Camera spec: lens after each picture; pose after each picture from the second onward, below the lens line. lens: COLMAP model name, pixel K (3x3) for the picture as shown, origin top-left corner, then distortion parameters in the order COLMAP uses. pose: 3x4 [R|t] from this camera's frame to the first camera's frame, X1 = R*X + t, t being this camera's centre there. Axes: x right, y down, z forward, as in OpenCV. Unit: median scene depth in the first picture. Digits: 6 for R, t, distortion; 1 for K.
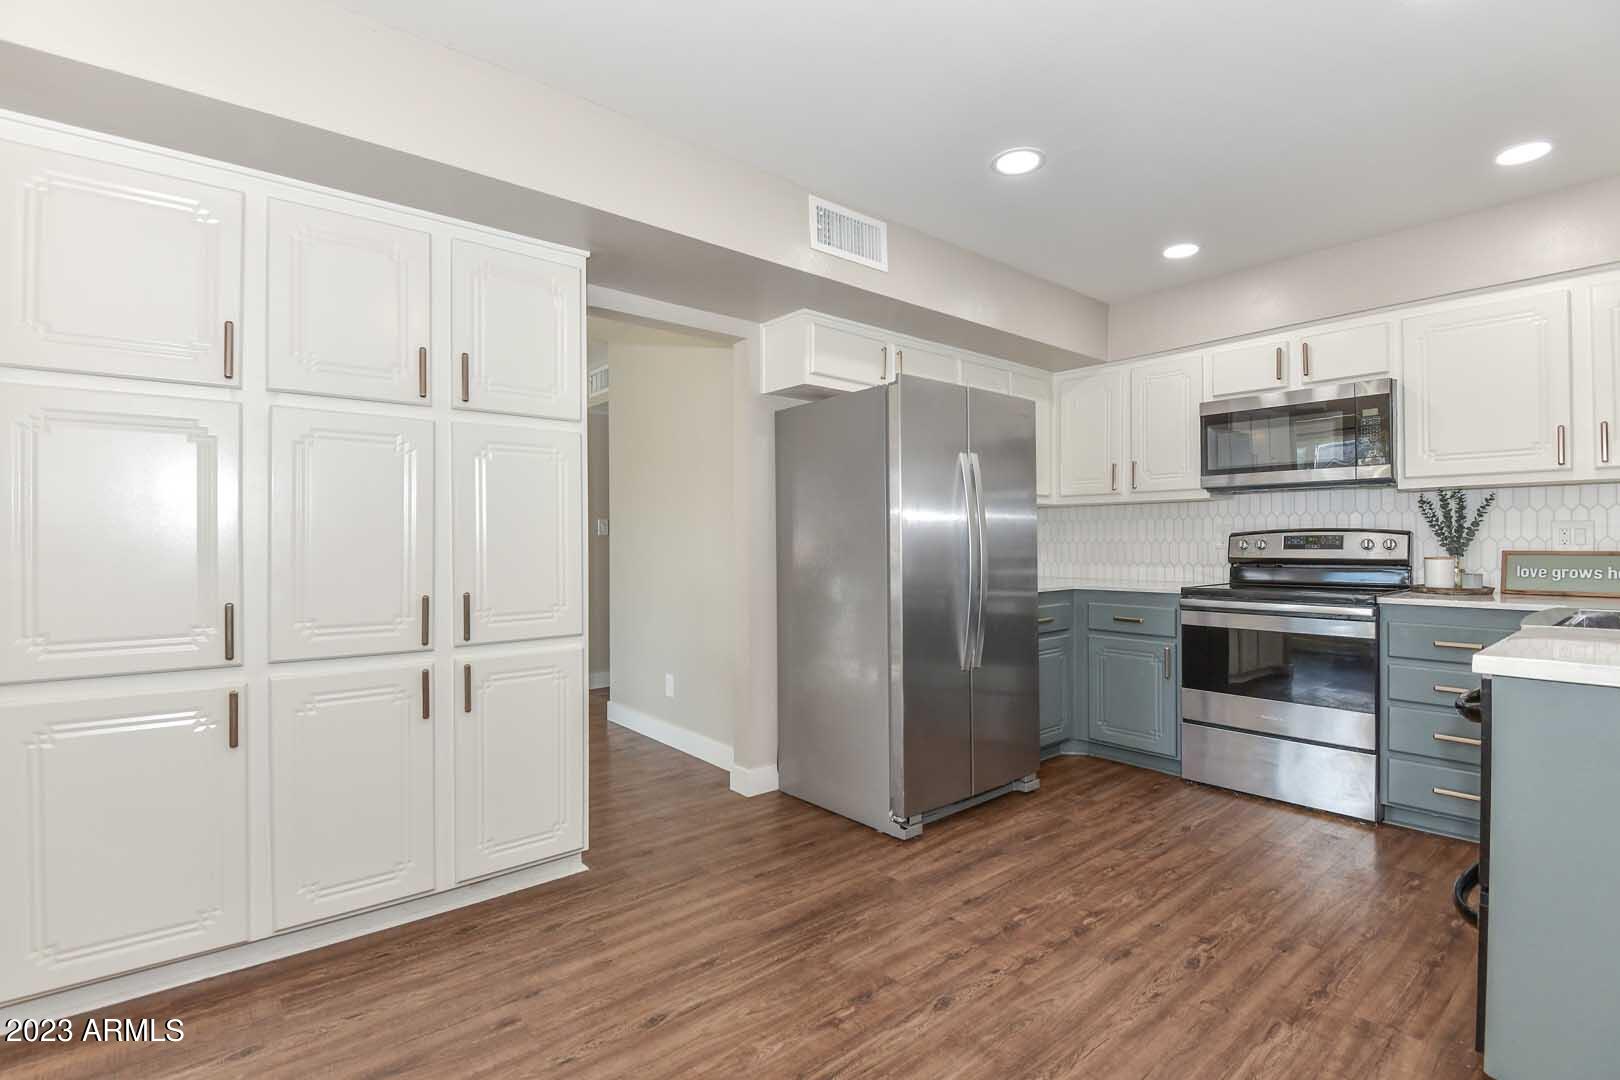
lens RADIAL K [[740.7, 0, 805.2], [0, 740.7, 541.4], [0, 0, 1]] dist [-0.017728, -0.006987]
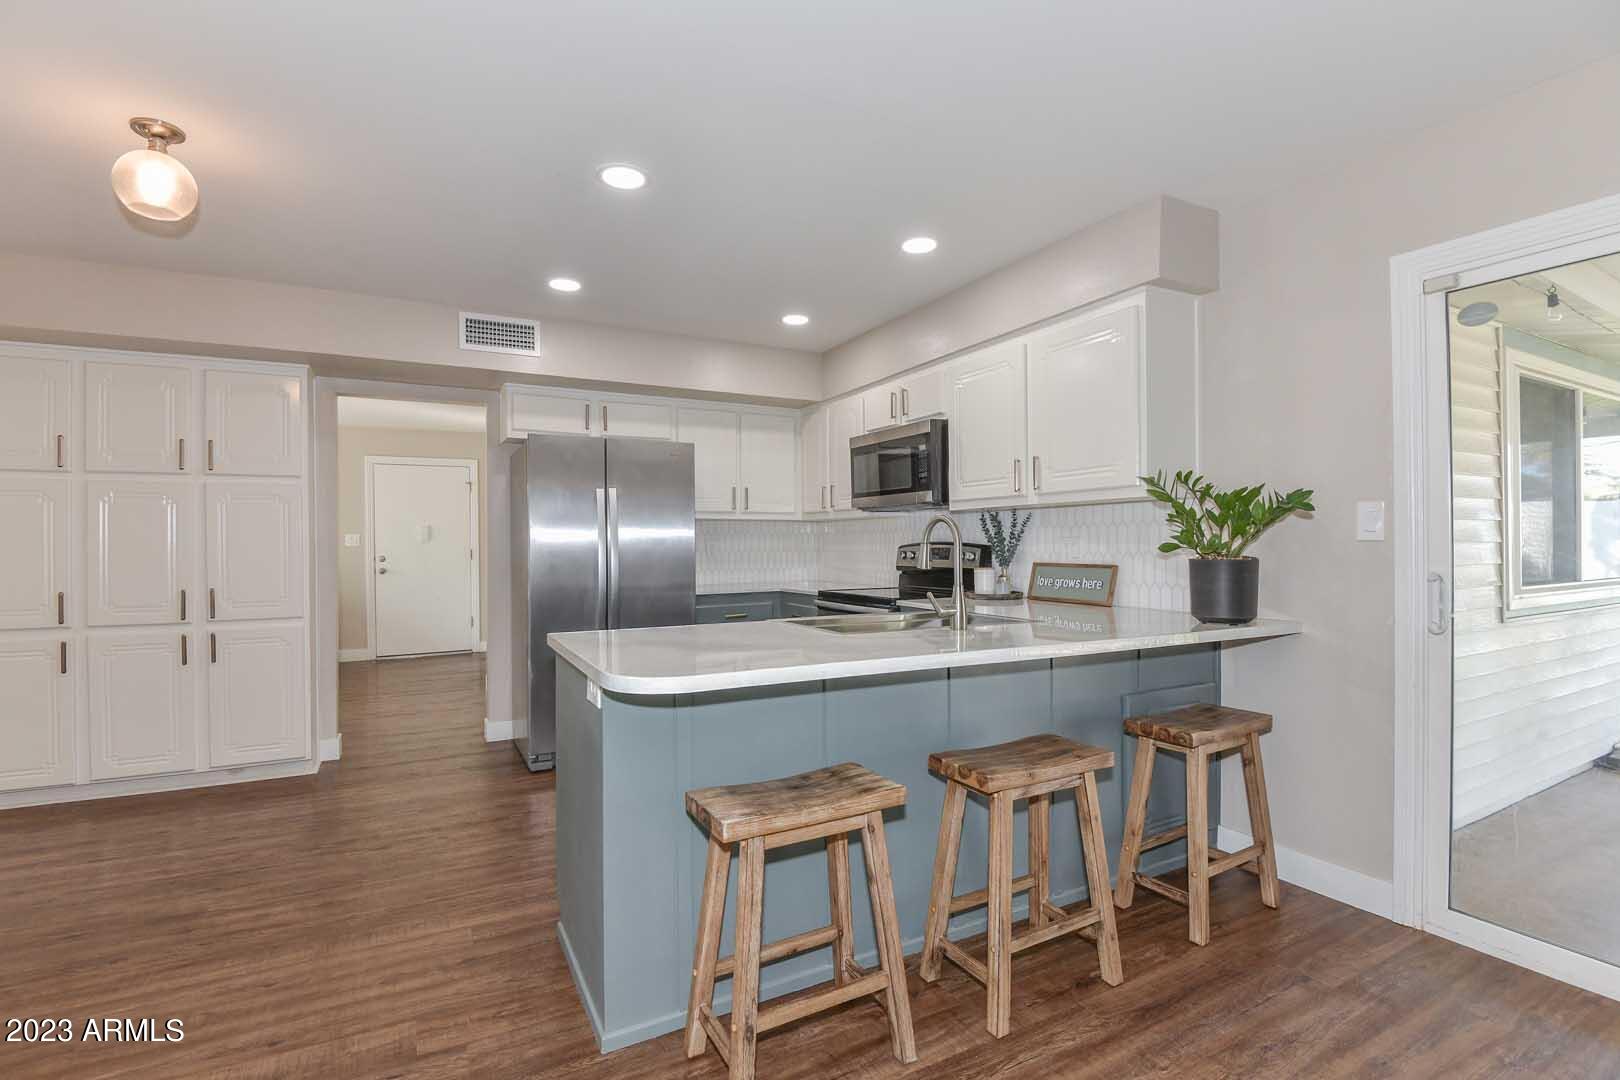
lens RADIAL K [[740.7, 0, 807.9], [0, 740.7, 535.6], [0, 0, 1]] dist [-0.017728, -0.006987]
pose [[0.980658, -0.004765, -0.195671, 0.794789], [0.003114, 0.999957, -0.008747, -0.019817], [0.195704, 0.007969, 0.980631, -0.220405]]
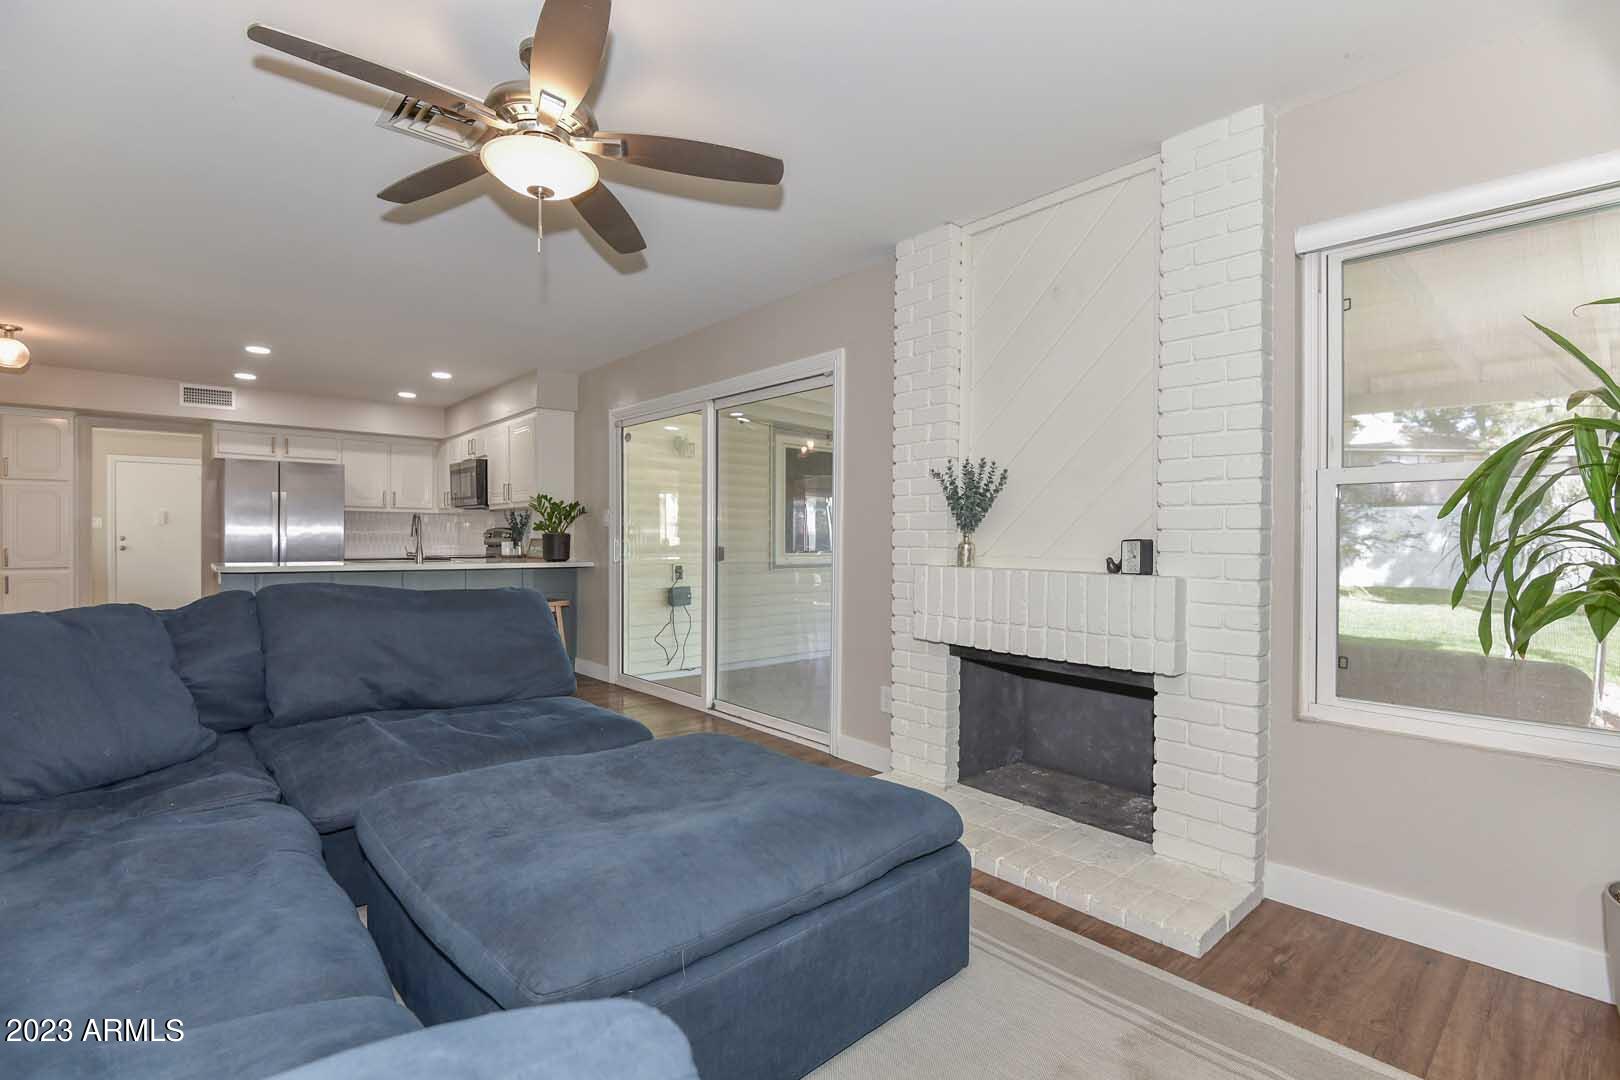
lens RADIAL K [[740.7, 0, 812.6], [0, 740.7, 539.7], [0, 0, 1]] dist [-0.017728, -0.006987]
pose [[0.999089, 0.008653, 0.041793, 1.615871], [-0.008791, 0.999957, 0.003116, 0.002706], [-0.041765, -0.003481, 0.999121, -1.167571]]
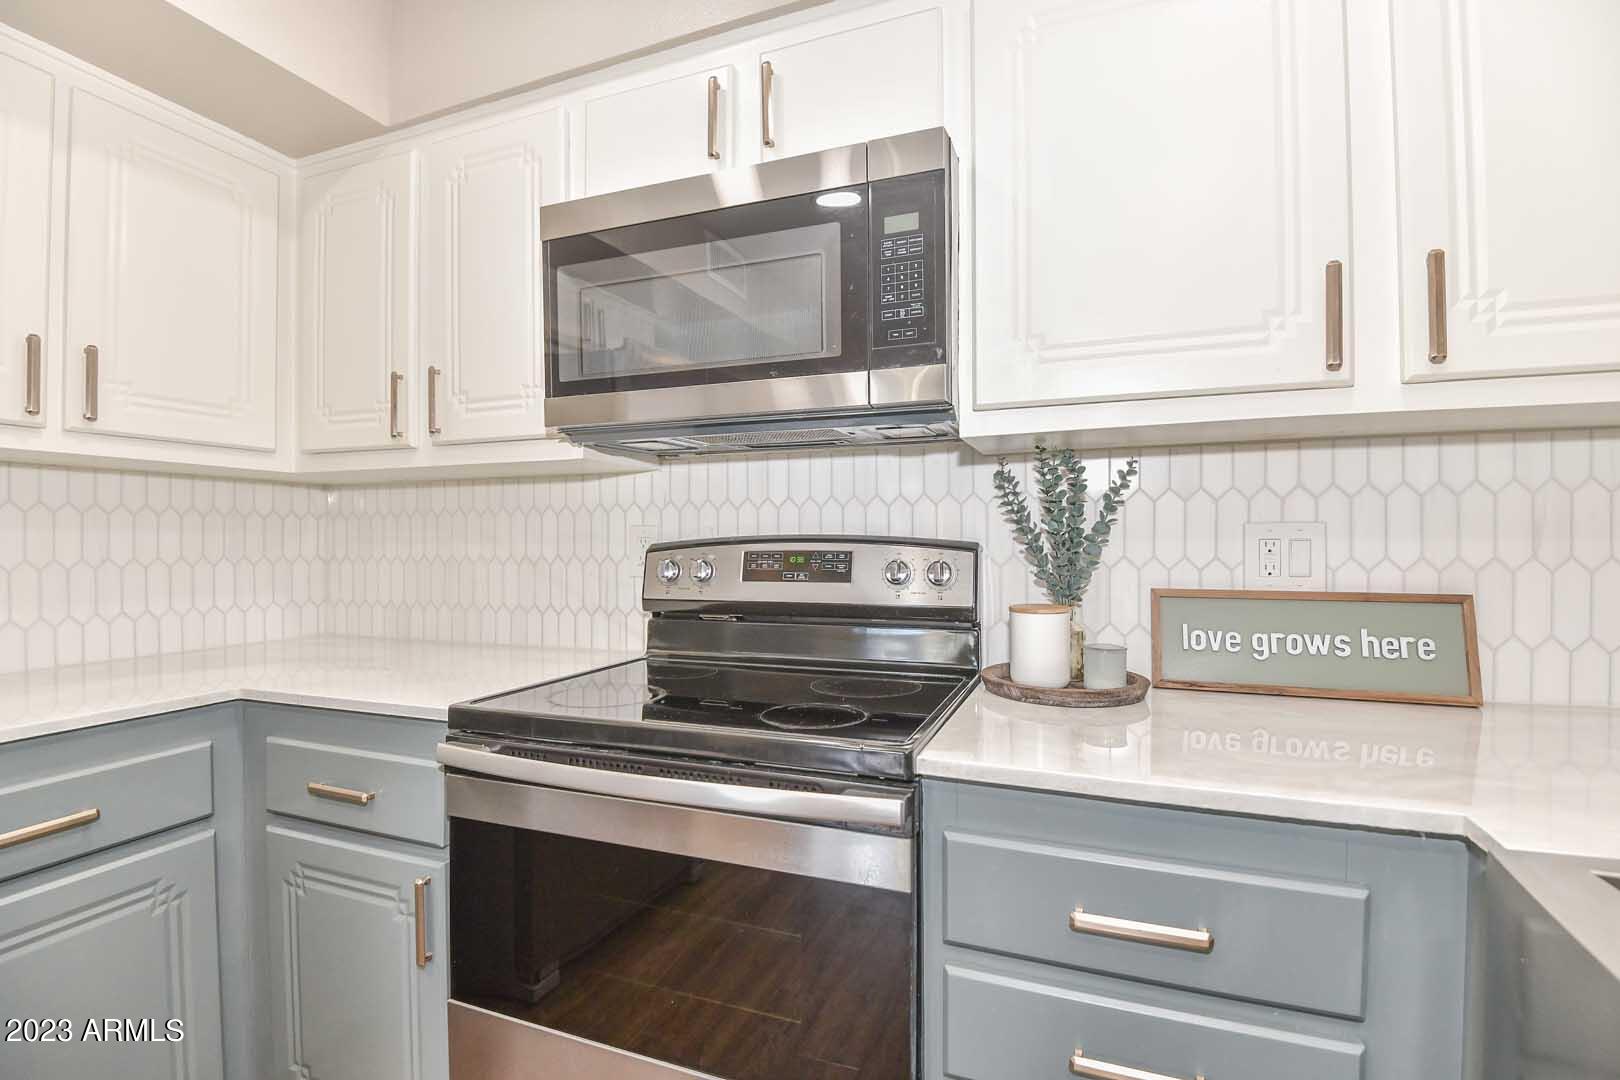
lens RADIAL K [[740.7, 0, 810.7], [0, 740.7, 537.8], [0, 0, 1]] dist [-0.017728, -0.006987]
pose [[0.867310, 0.006685, 0.497723, 0.529324], [-0.001125, 0.999934, -0.011471, -0.012156], [-0.497767, 0.009389, 0.867260, 0.674175]]
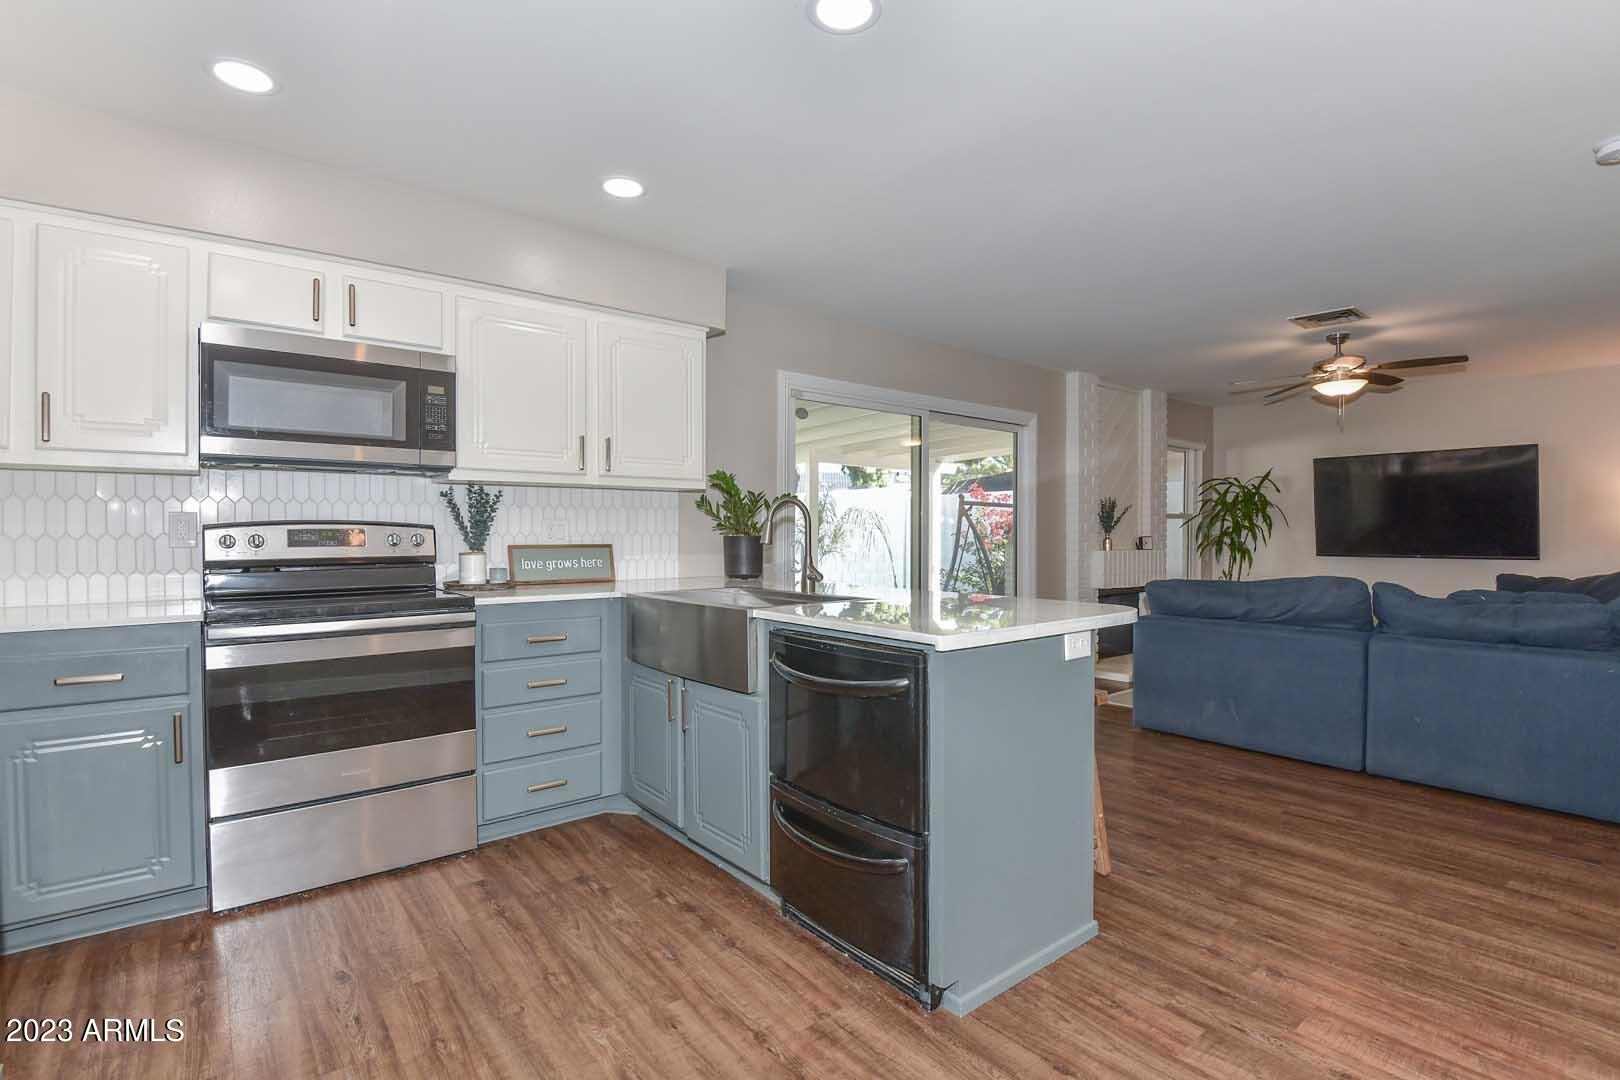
lens RADIAL K [[763.2, 0, 802.9], [0, 763.2, 540.4], [0, 0, 1]] dist [-0.020499, -0.001656]
pose [[0.013536, -0.006804, 0.999885, -0.128546], [0.000540, 0.999977, 0.006797, -0.001367], [-0.999908, 0.000448, 0.013539, 0.526345]]
